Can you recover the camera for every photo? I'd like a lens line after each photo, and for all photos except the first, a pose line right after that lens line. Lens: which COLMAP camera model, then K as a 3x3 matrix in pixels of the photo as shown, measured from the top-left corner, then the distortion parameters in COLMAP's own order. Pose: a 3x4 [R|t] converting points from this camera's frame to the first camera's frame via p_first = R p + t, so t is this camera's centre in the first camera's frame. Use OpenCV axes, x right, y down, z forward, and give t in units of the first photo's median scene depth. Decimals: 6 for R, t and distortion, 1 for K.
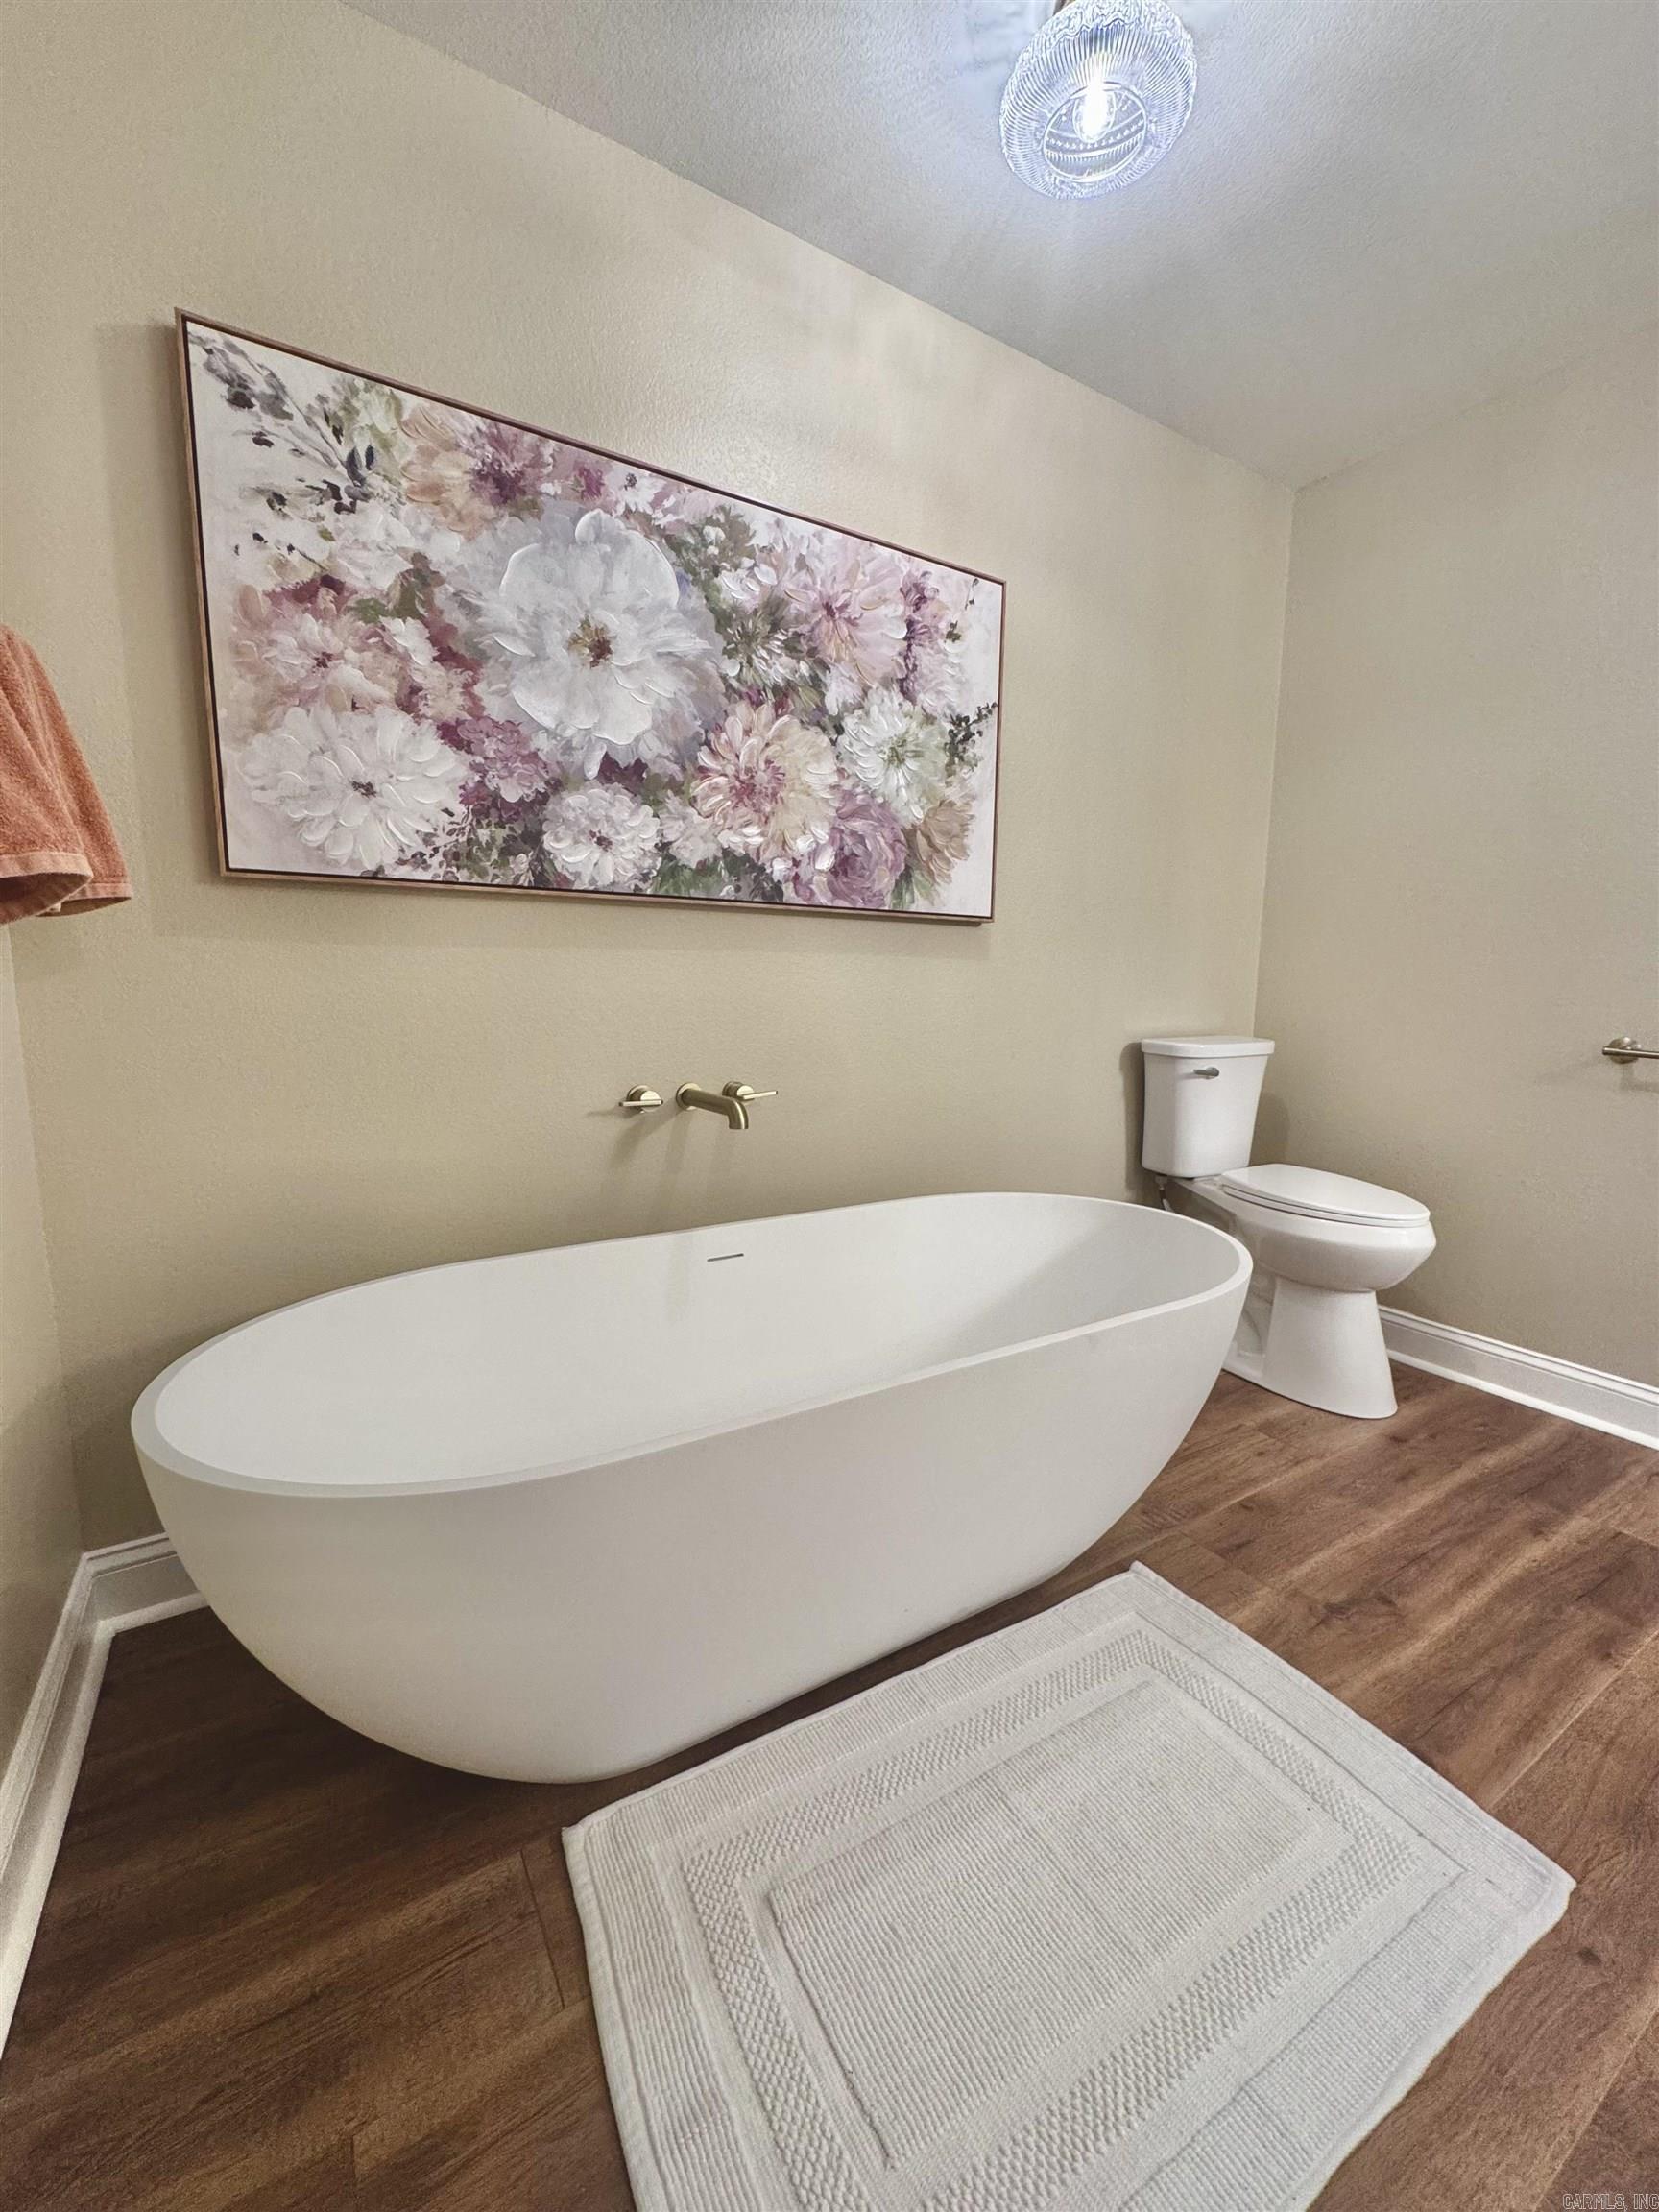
lens RADIAL K [[882.7, 0, 828.8], [0, 882.7, 1102.4], [0, 0, 1]] dist [-0.003319, 0.000779]
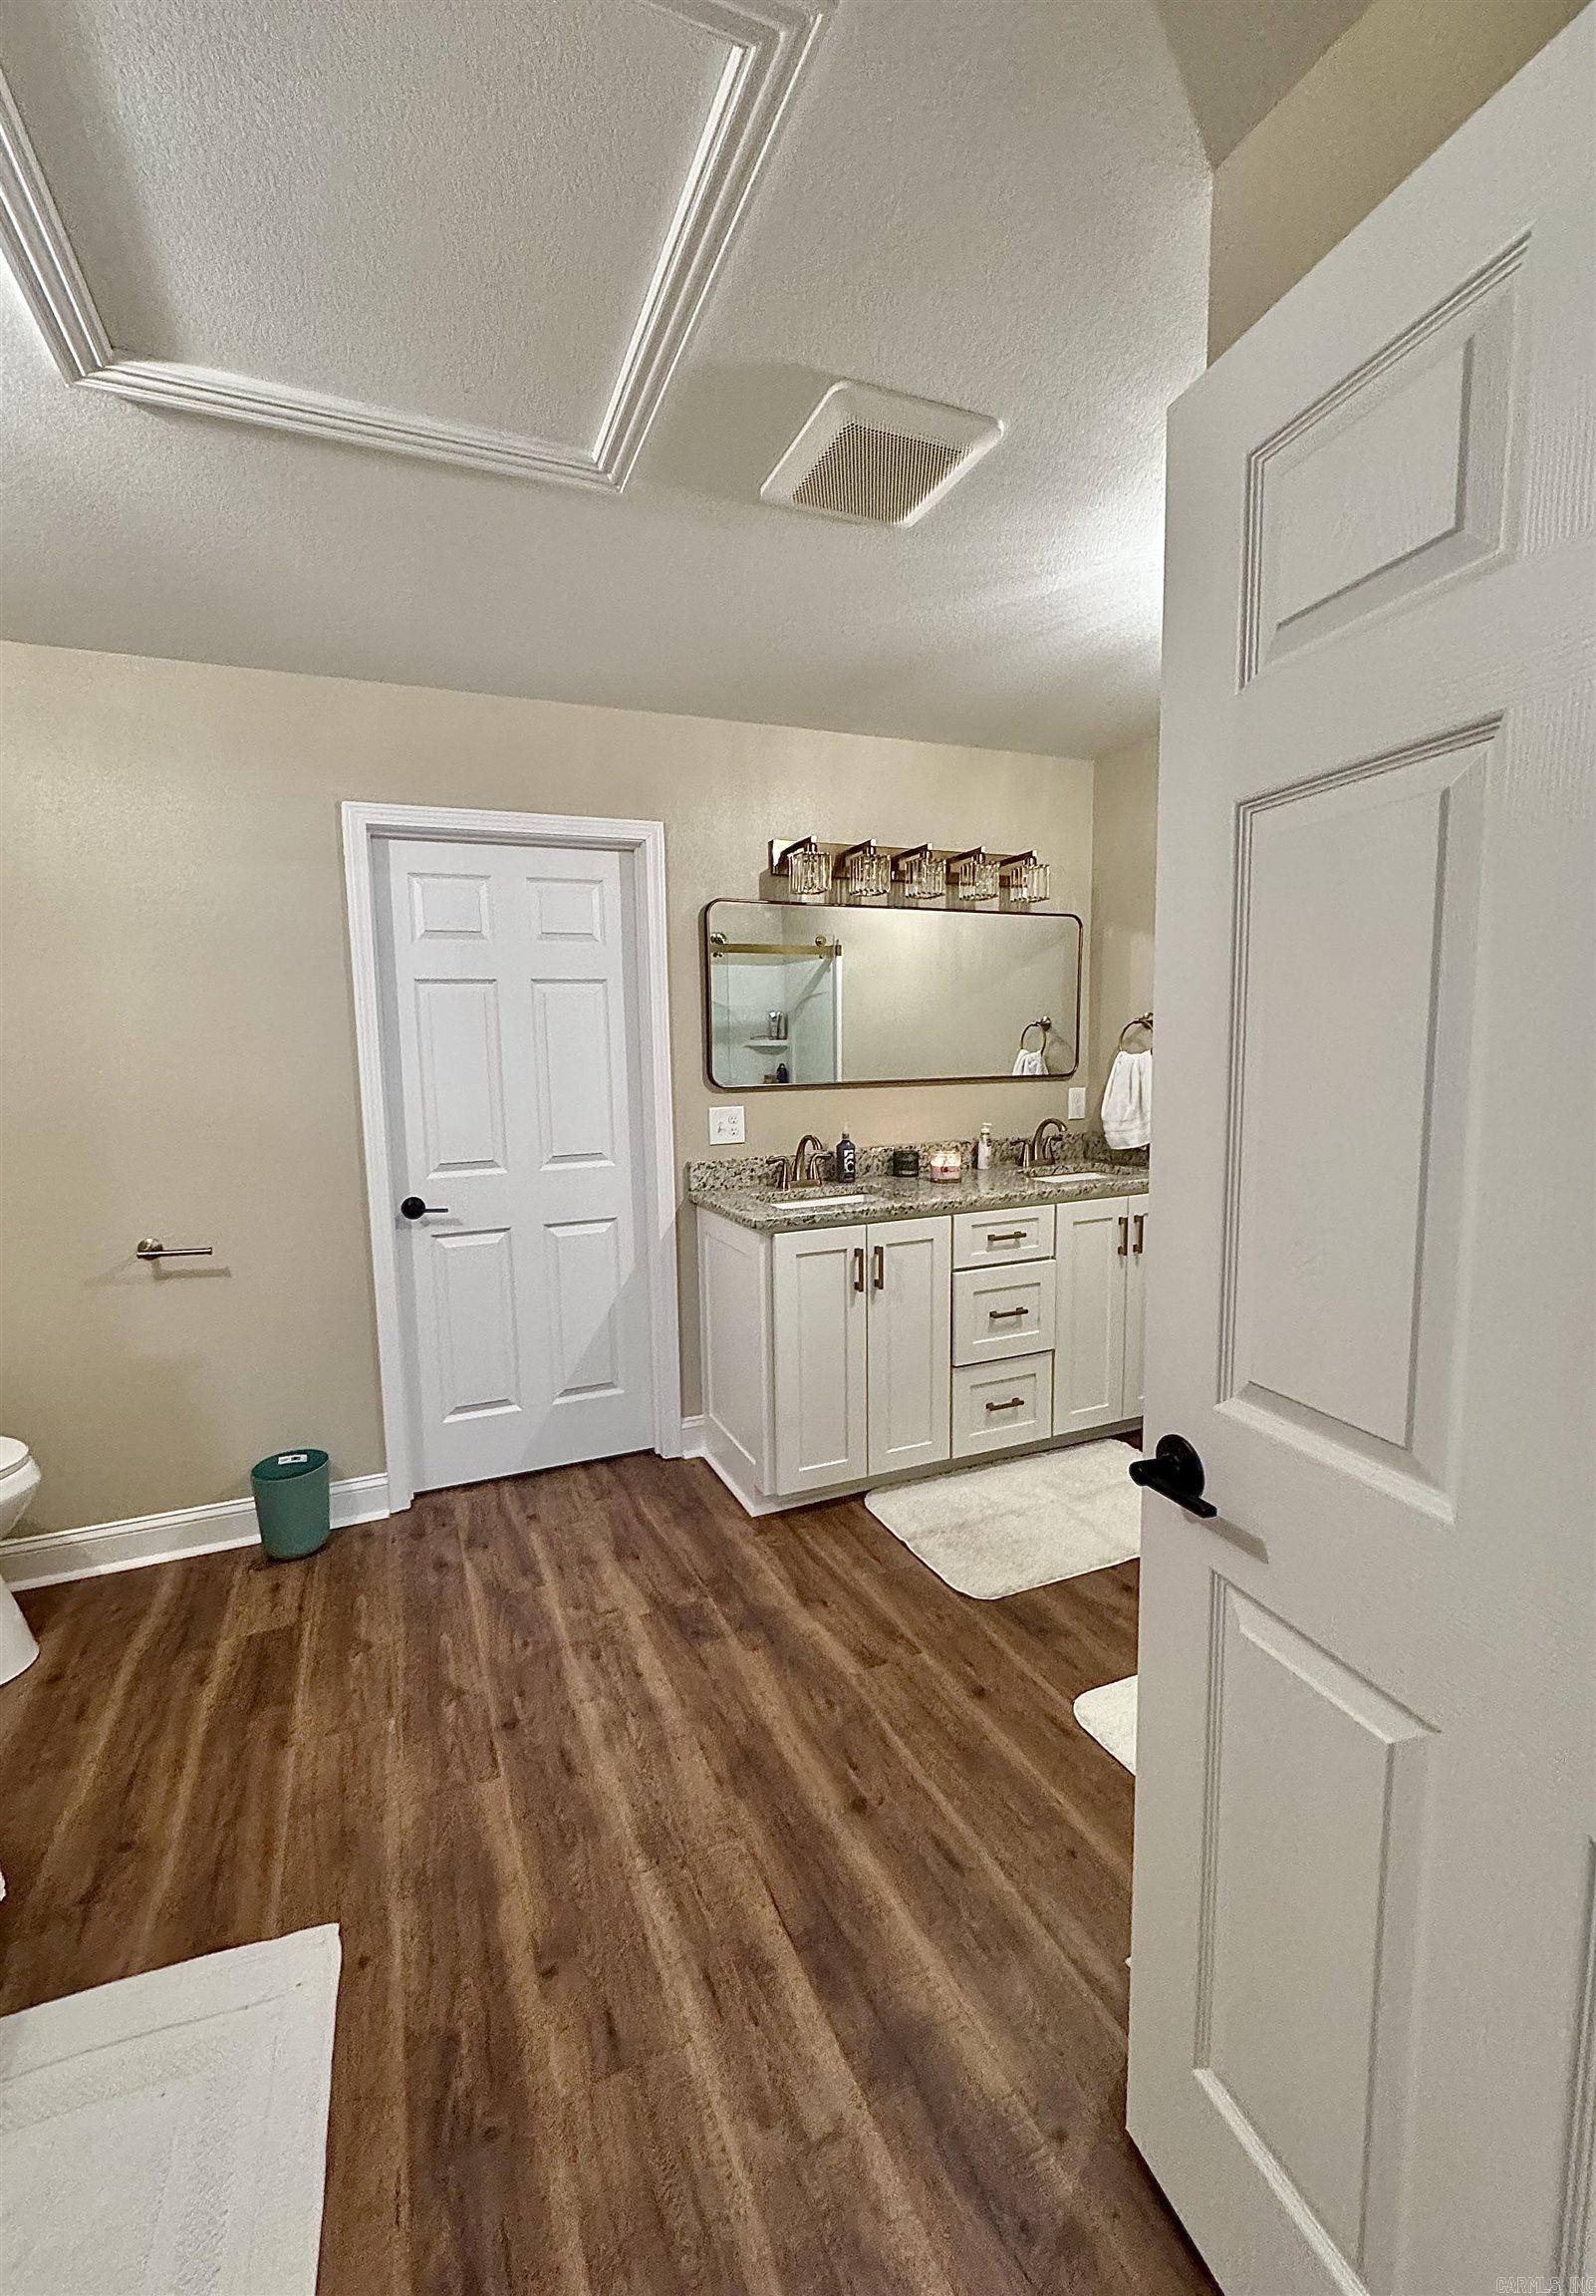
lens RADIAL K [[915.1, 0, 743.2], [0, 915.1, 1147.5], [0, 0, 1]] dist [0.001596, 0.000162]
pose [[0.171492, -0.125446, 0.977166, -0.204973], [0.156576, 0.982724, 0.098680, -0.242440], [-0.972664, 0.136078, 0.188171, -0.051431]]
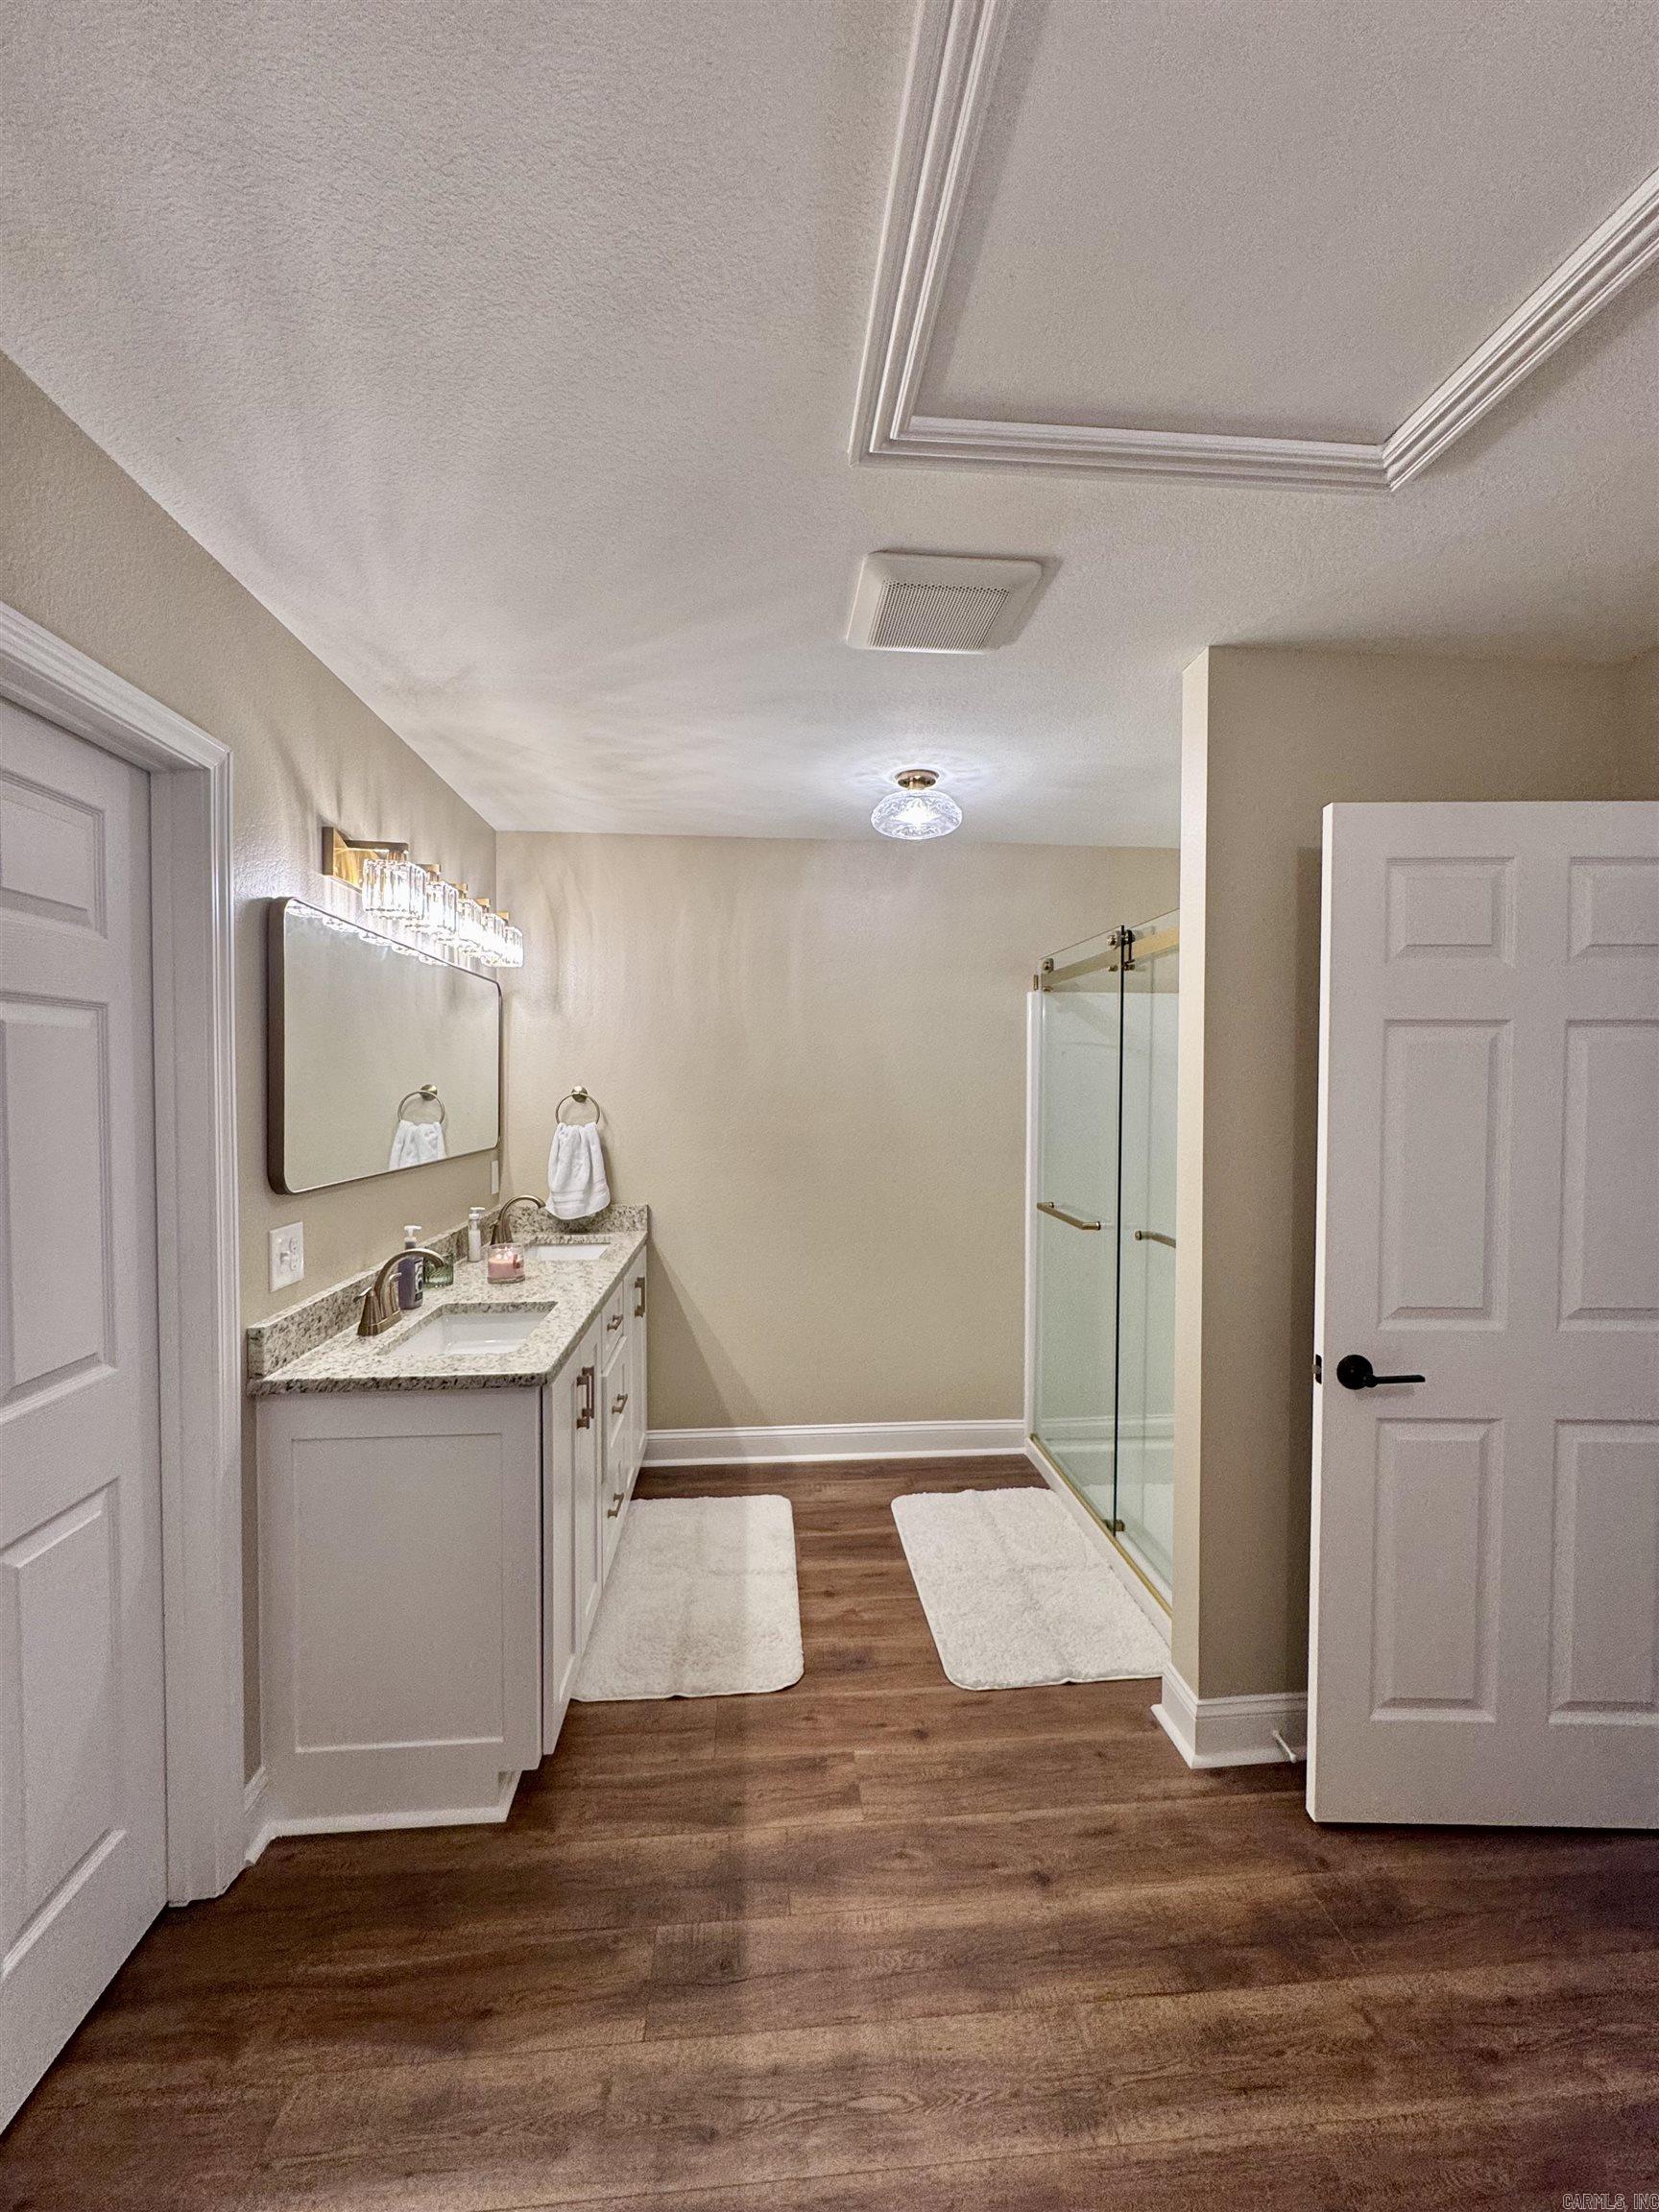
lens RADIAL K [[882.7, 0, 828.0], [0, 882.7, 1090.8], [0, 0, 1]] dist [-0.003319, 0.000779]
pose [[-0.893483, -0.022849, 0.448515, 0.543044], [0.044200, 0.989382, 0.138454, -0.445869], [-0.446916, 0.143531, -0.882987, 1.024975]]
